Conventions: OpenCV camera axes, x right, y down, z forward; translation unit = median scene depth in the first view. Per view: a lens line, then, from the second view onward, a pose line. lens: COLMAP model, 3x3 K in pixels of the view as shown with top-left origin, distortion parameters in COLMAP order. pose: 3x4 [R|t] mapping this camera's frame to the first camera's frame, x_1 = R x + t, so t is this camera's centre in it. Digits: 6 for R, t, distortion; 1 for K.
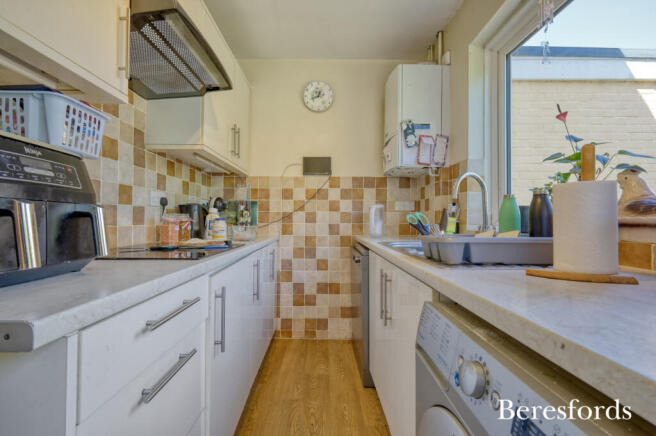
lens RADIAL K [[294.6, 0, 328.0], [0, 294.6, 218.0], [0, 0, 1]] dist [-0.001779, 0.000276]
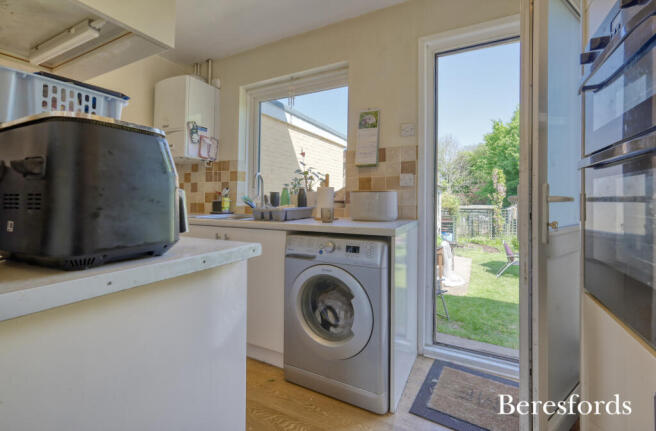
lens RADIAL K [[289.3, 0, 327.8], [0, 289.3, 200.9], [0, 0, 1]] dist [0.000409, 0.000006]
pose [[0.475217, -0.007557, 0.879836, -0.561884], [-0.008589, 0.999876, 0.013228, -0.008648], [-0.879827, -0.013843, 0.475093, -0.121518]]
